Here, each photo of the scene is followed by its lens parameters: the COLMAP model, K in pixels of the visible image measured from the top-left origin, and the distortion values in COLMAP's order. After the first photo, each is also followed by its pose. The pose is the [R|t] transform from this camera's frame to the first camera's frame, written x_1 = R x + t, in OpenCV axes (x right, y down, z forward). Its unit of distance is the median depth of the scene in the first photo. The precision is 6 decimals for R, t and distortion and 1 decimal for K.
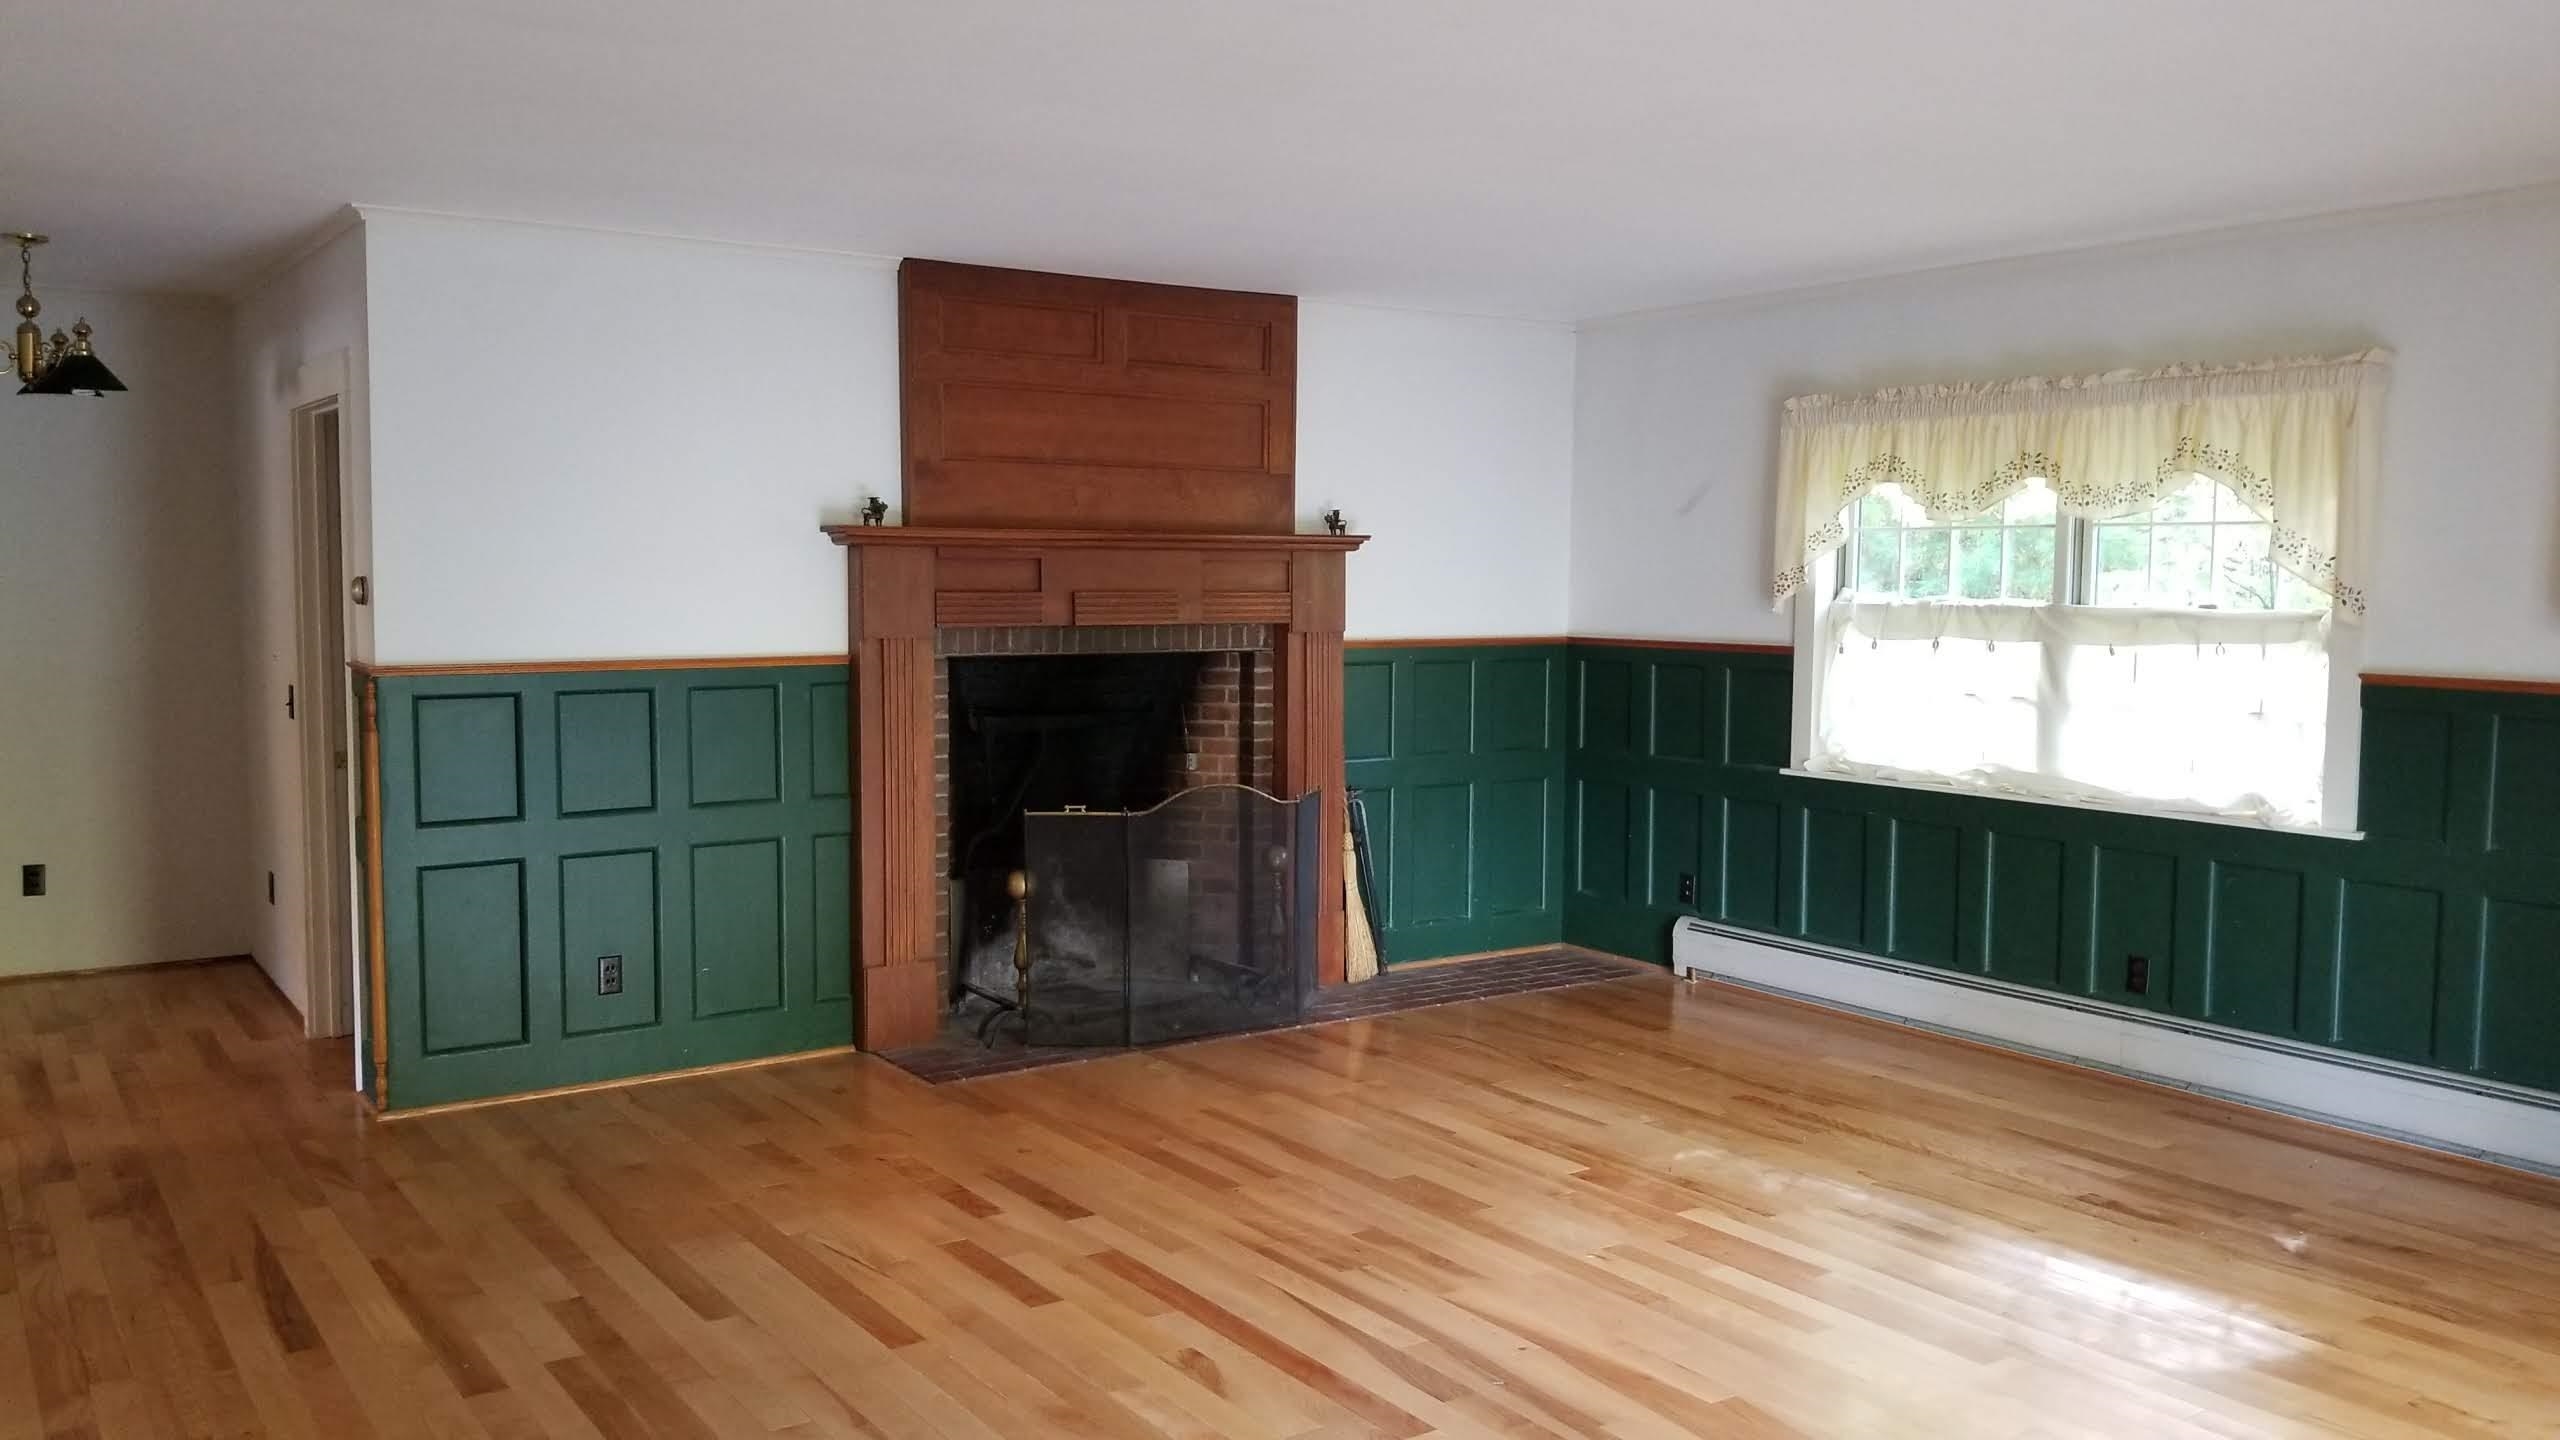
lens RADIAL K [[2044.1, 0, 1260.7], [0, 2044.1, 717.0], [0, 0, 1]] dist [0.050071, -0.075954]
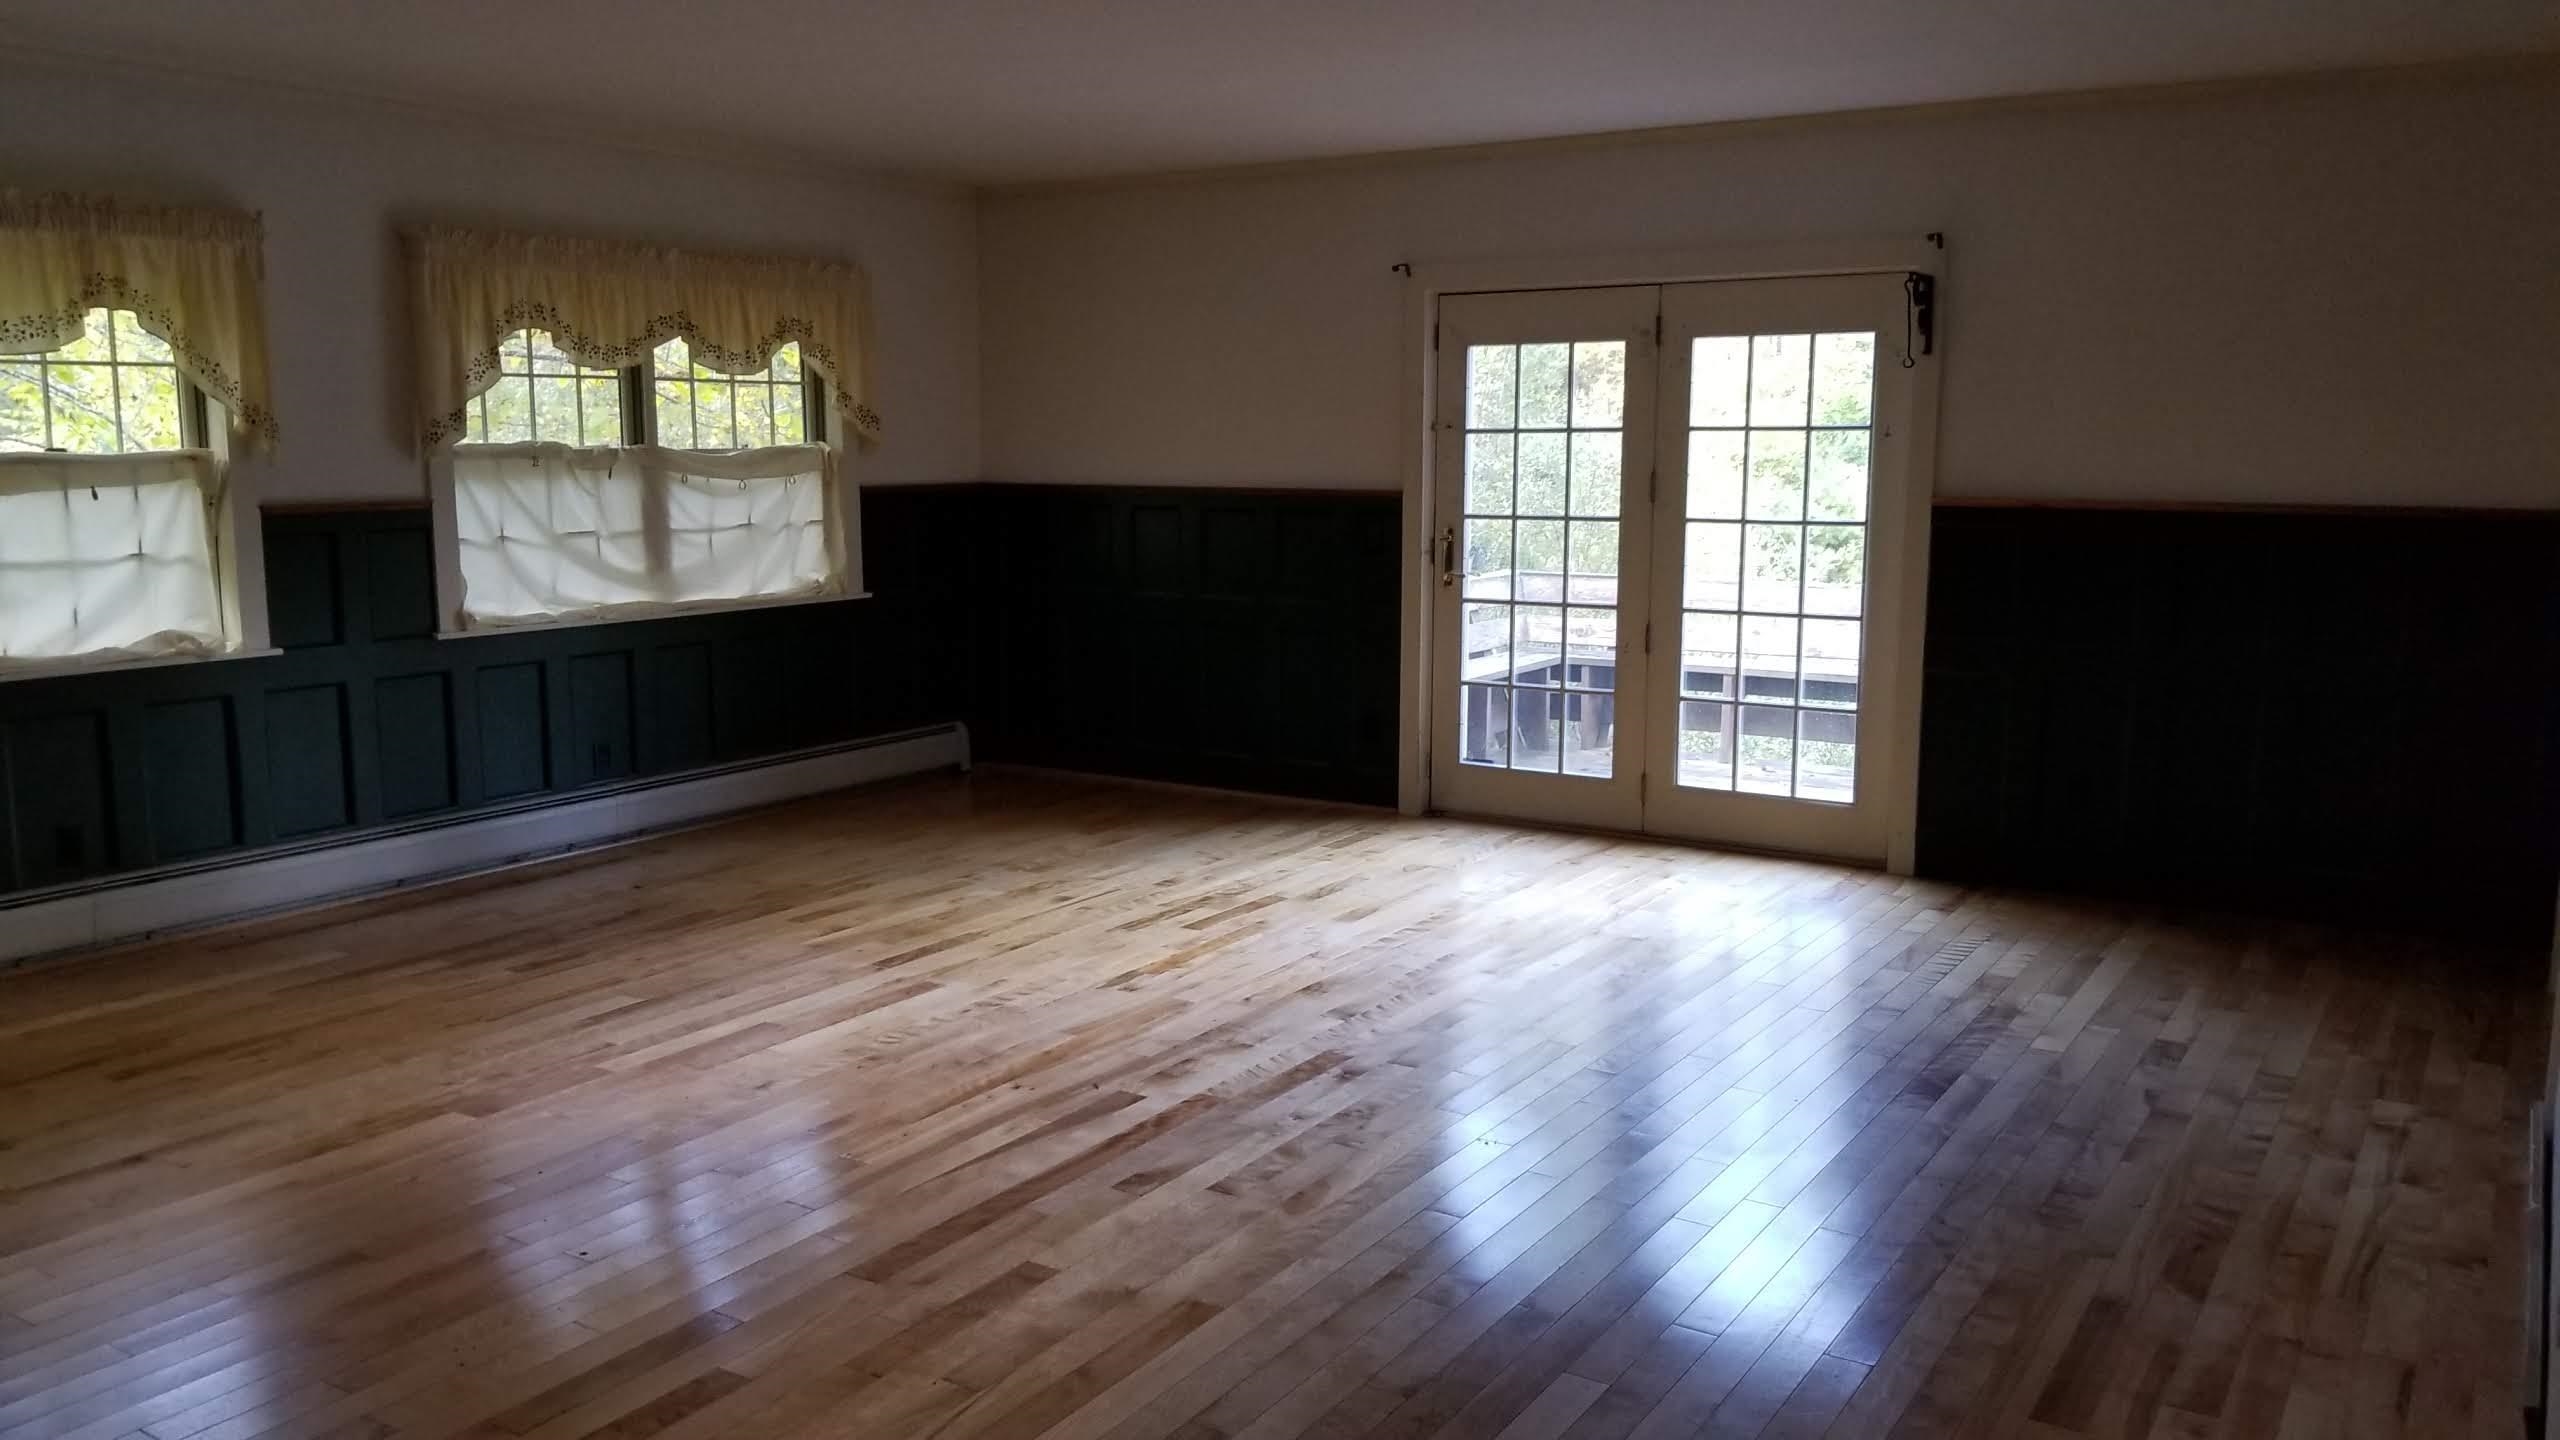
lens RADIAL K [[2044.1, 0, 1259.8], [0, 2044.1, 722.8], [0, 0, 1]] dist [0.050071, -0.075954]
pose [[-0.428530, -0.134868, 0.893405, -0.798770], [0.054233, 0.983174, 0.174433, -0.080535], [-0.901898, 0.123202, -0.414006, 1.117041]]
